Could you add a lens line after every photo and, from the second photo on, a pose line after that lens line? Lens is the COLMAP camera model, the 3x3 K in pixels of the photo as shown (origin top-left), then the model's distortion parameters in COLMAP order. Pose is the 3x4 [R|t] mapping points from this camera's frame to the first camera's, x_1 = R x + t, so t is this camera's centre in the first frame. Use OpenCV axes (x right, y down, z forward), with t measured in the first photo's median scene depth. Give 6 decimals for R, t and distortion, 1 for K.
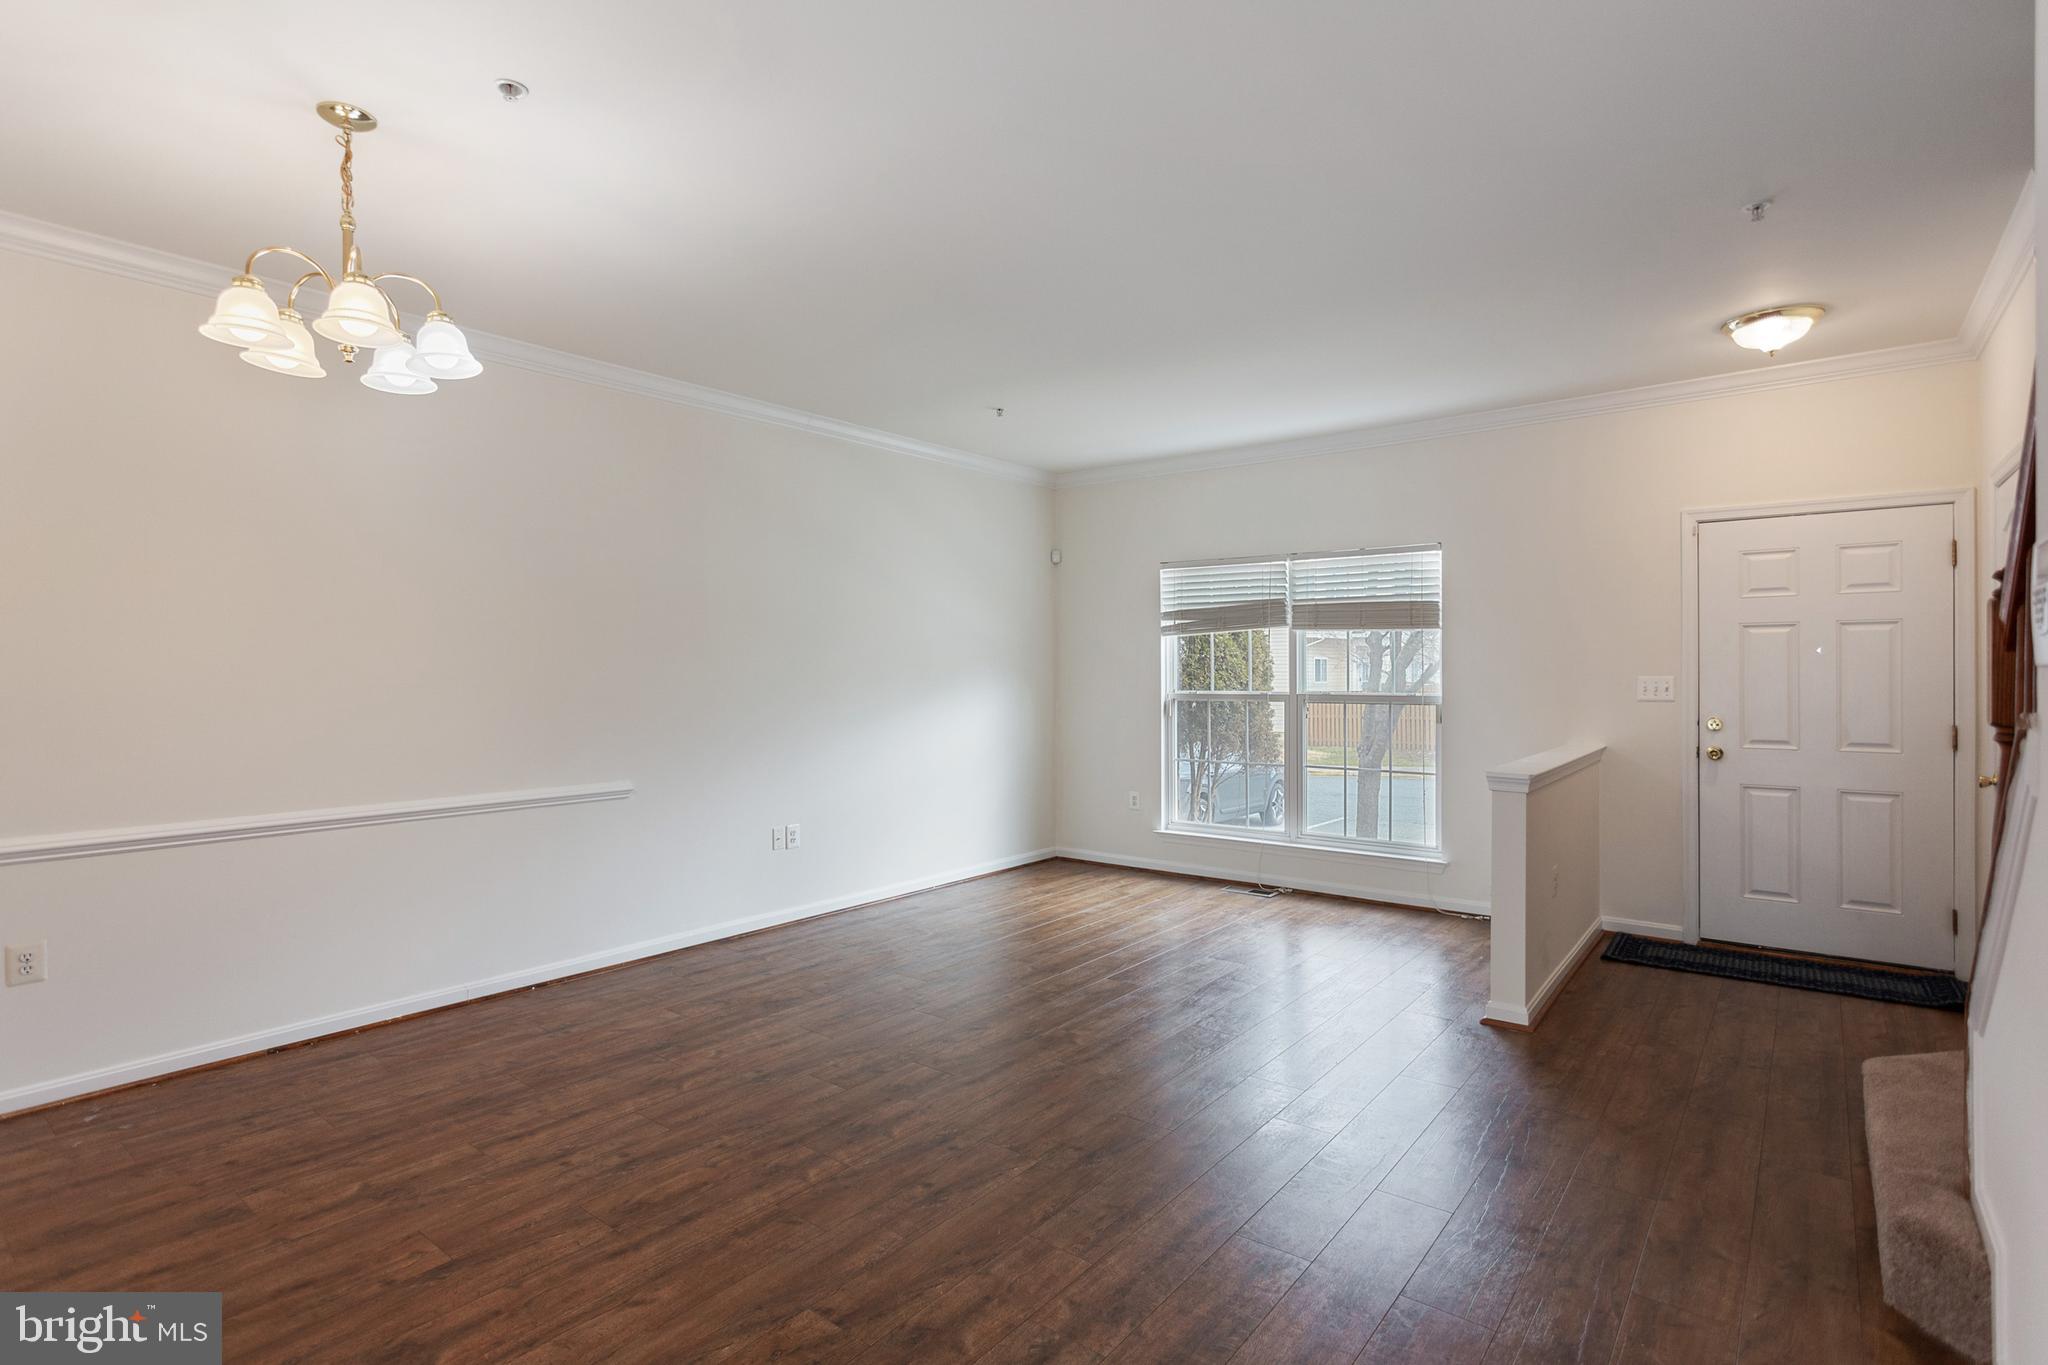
lens RADIAL K [[1009.9, 0, 1024.0], [0, 1009.9, 682.5], [0, 0, 1]] dist [-0.010883, 0.000024]
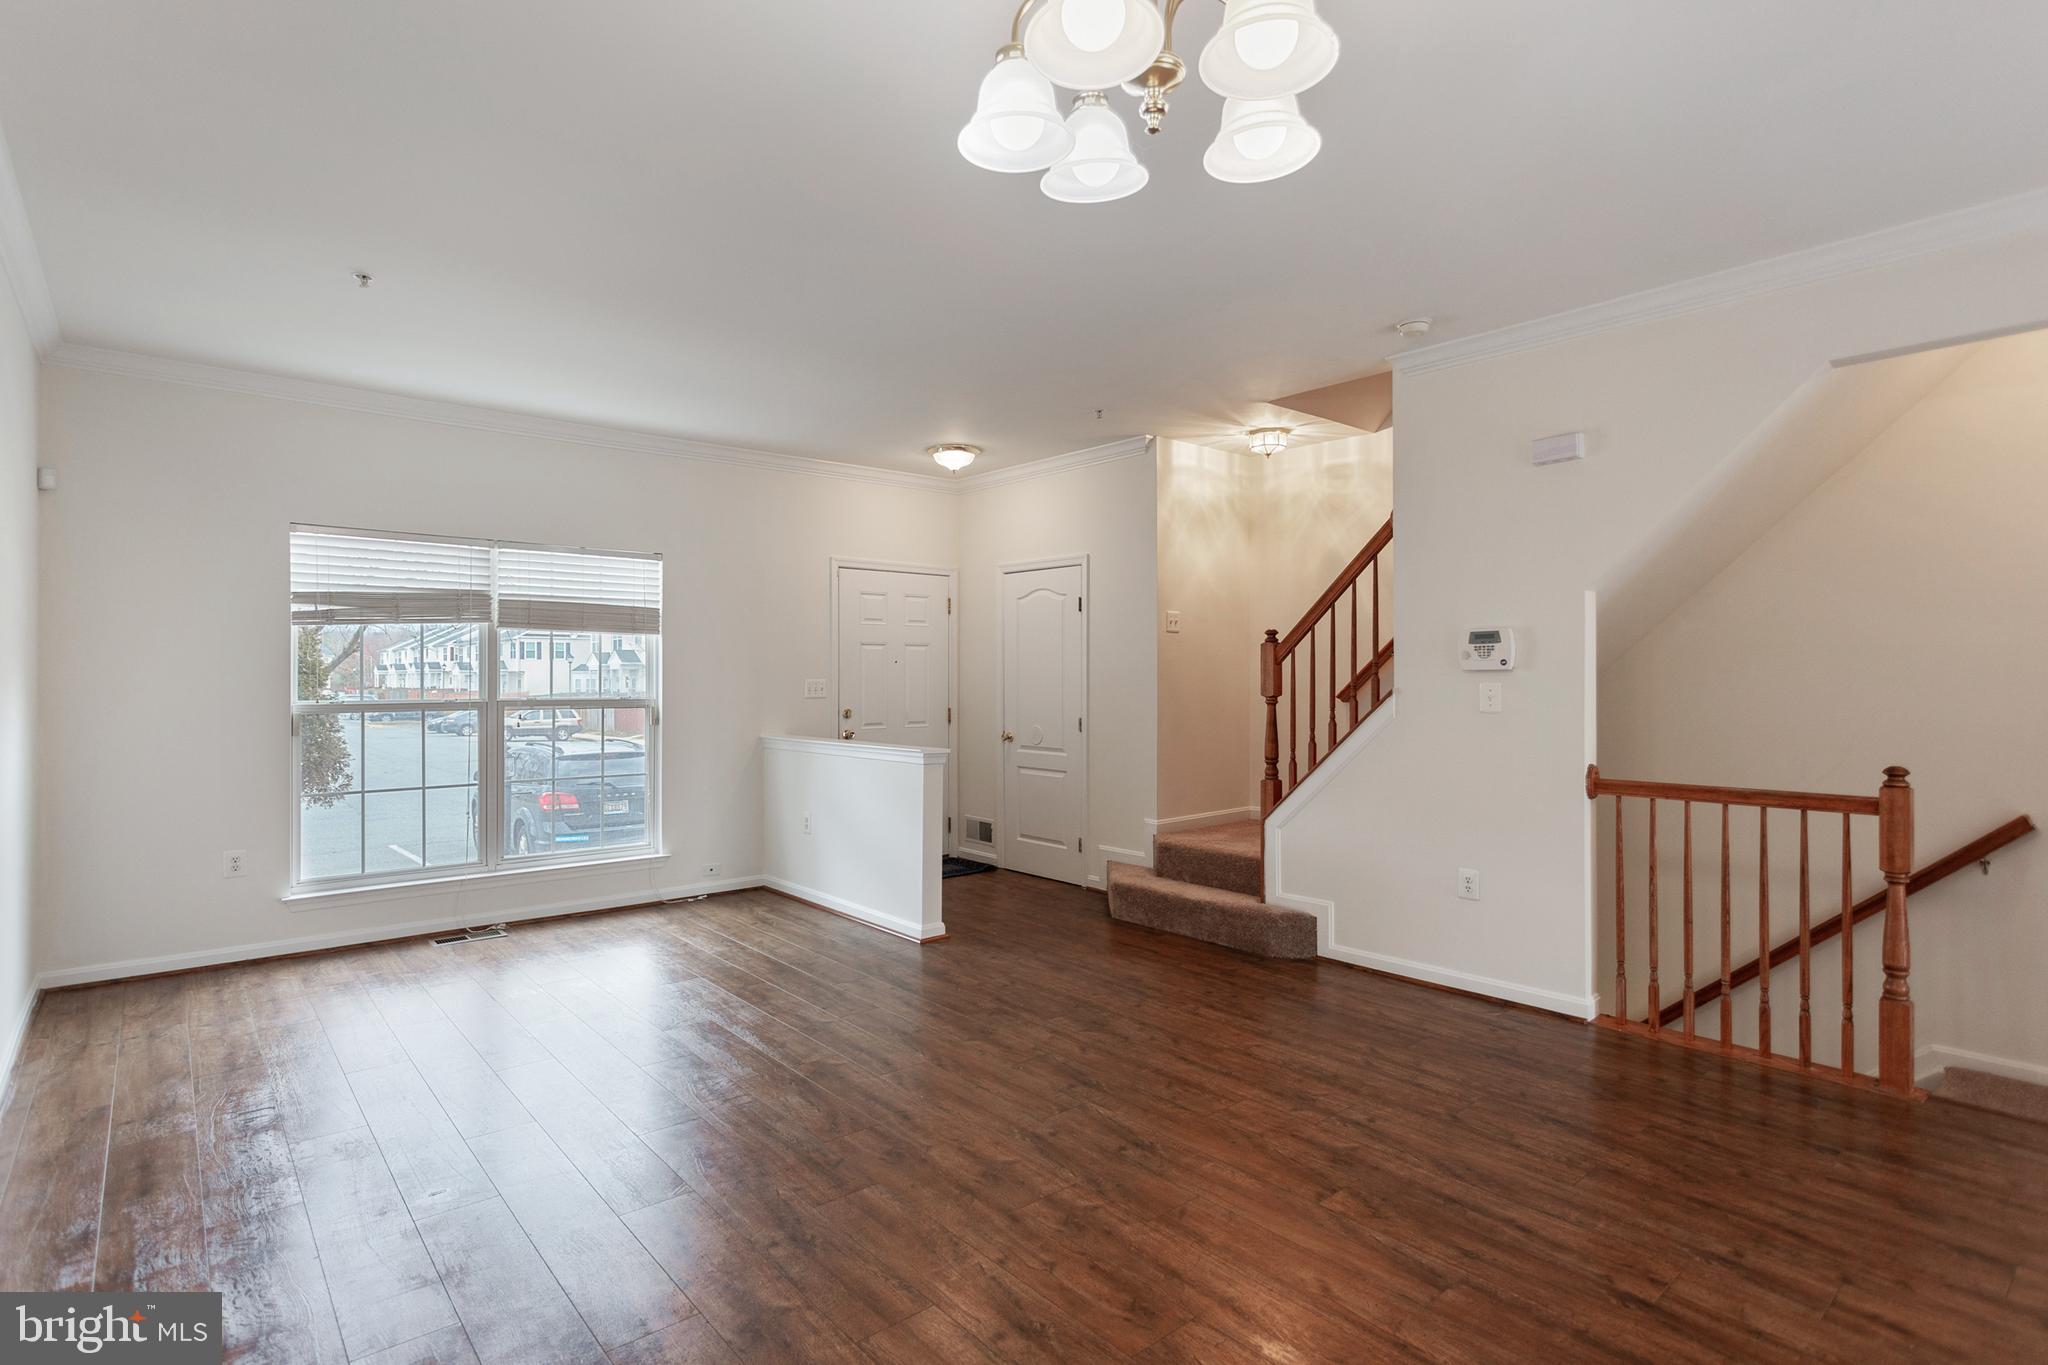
lens RADIAL K [[1009.9, 0, 1024.0], [0, 1009.9, 682.5], [0, 0, 1]] dist [-0.010883, 0.000024]
pose [[0.193327, -0.004440, 0.981124, -0.791070], [0.011422, 0.999932, 0.002275, -0.001664], [-0.981068, 0.010766, 0.193365, 0.601698]]
